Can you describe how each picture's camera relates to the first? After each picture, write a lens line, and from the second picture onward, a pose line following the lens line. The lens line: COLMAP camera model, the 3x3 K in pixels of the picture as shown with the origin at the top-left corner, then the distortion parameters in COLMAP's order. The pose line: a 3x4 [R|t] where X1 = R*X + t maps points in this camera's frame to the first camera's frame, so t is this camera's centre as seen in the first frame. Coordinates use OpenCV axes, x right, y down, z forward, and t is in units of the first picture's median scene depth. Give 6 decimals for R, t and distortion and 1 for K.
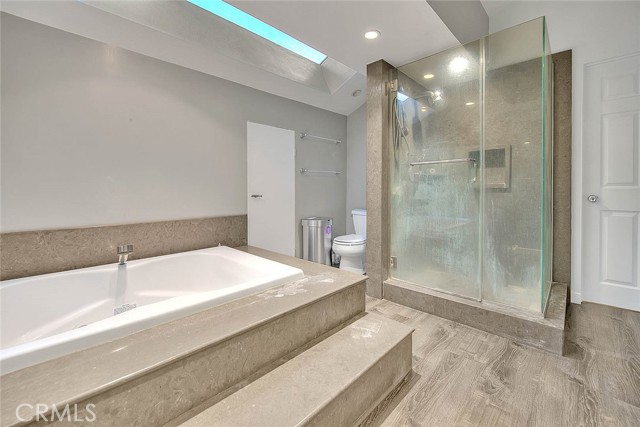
lens RADIAL K [[275.9, 0, 310.6], [0, 275.9, 188.9], [0, 0, 1]] dist [-0.003122, -0.000113]
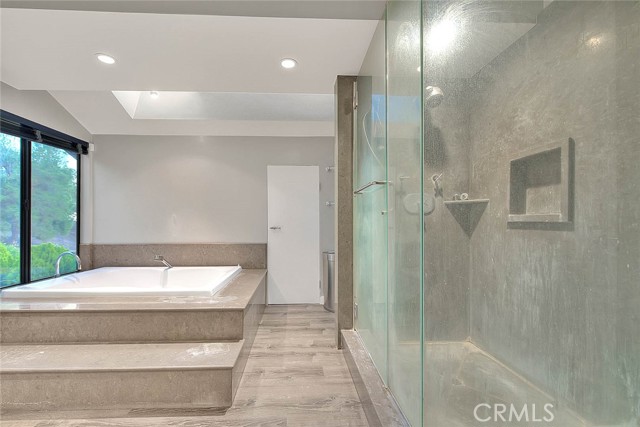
lens RADIAL K [[275.9, 0, 319.1], [0, 275.9, 219.7], [0, 0, 1]] dist [-0.003122, -0.000113]
pose [[0.714712, -0.001565, -0.699417, 0.832685], [-0.001488, 0.999992, -0.003758, -0.006237], [0.699417, 0.003726, 0.714704, 0.335383]]
